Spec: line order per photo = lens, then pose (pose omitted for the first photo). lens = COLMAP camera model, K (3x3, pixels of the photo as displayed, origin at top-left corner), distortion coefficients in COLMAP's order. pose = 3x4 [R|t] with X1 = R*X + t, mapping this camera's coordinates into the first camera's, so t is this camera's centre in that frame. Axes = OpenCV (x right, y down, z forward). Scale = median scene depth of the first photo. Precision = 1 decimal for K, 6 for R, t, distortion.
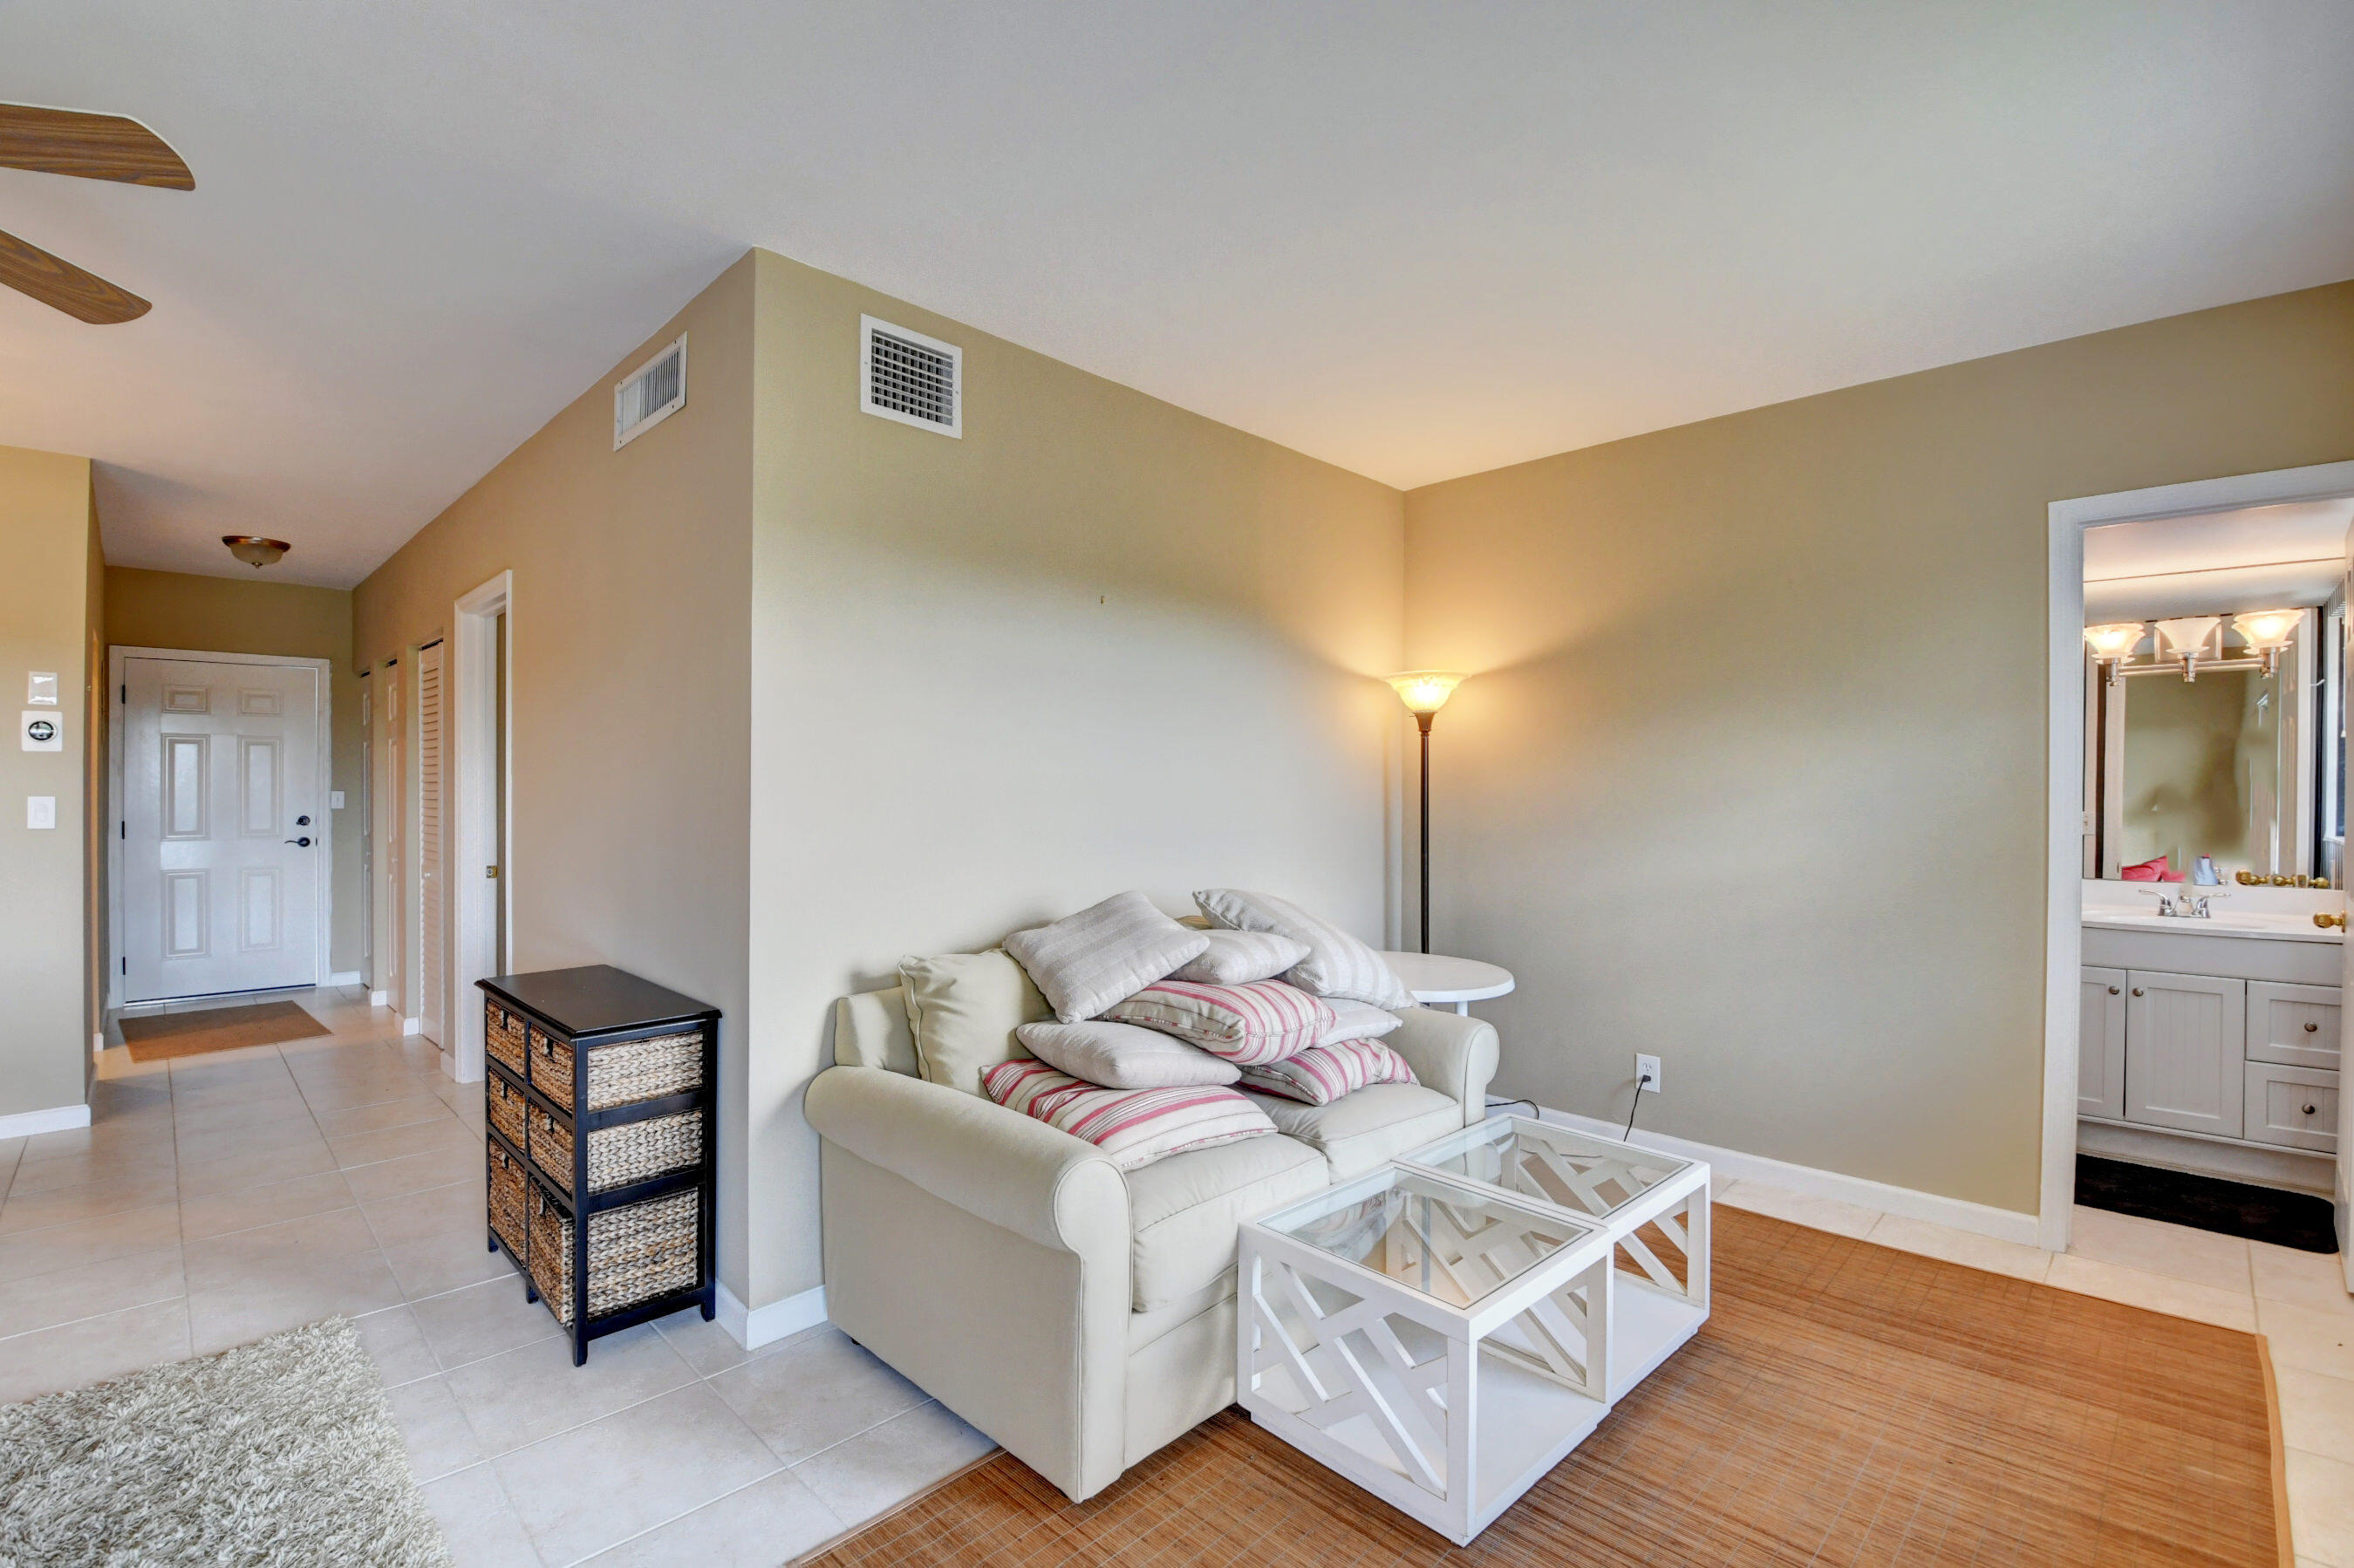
lens RADIAL K [[1060.2, 0, 1186.9], [0, 1060.2, 775.9], [0, 0, 1]] dist [-0.002994, -0.010523]
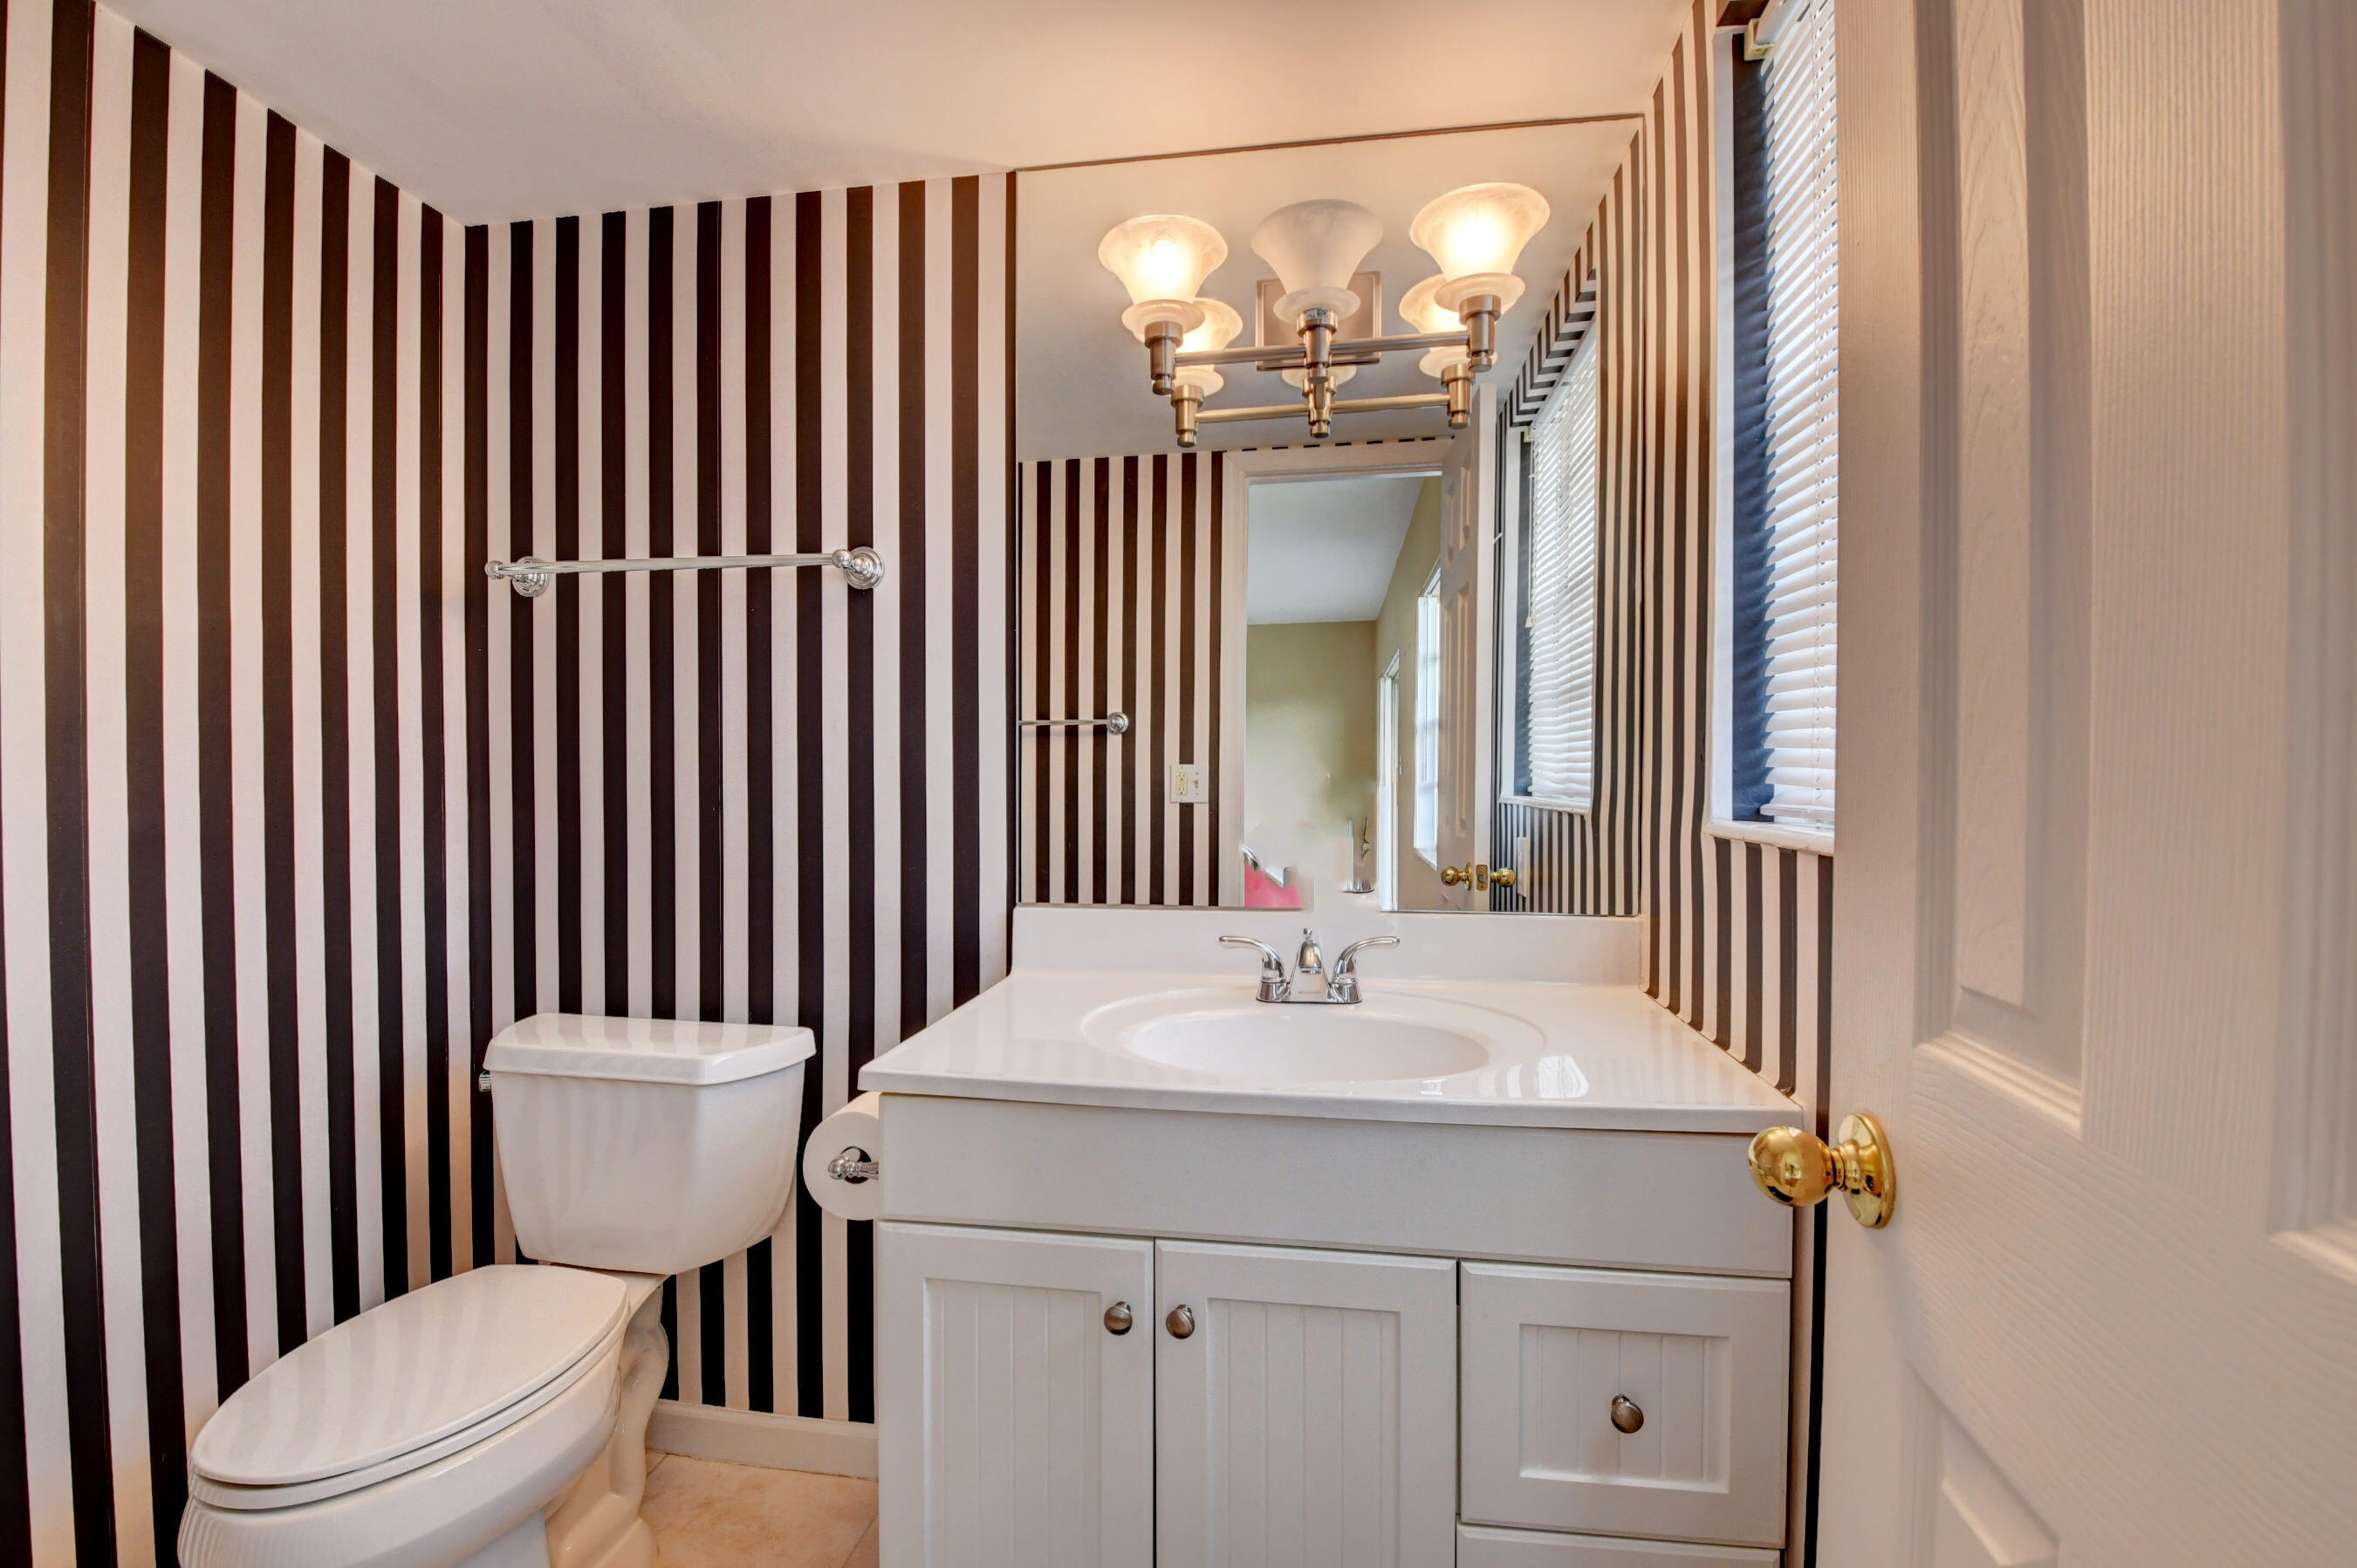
lens RADIAL K [[1061.6, 0, 1188.4], [0, 1061.6, 775.9], [0, 0, 1]] dist [-0.002994, -0.010523]
pose [[0.805619, -0.000792, 0.592434, 0.720780], [-0.008161, 0.999889, 0.012434, 0.048825], [-0.592378, -0.014852, 0.805523, 0.750237]]
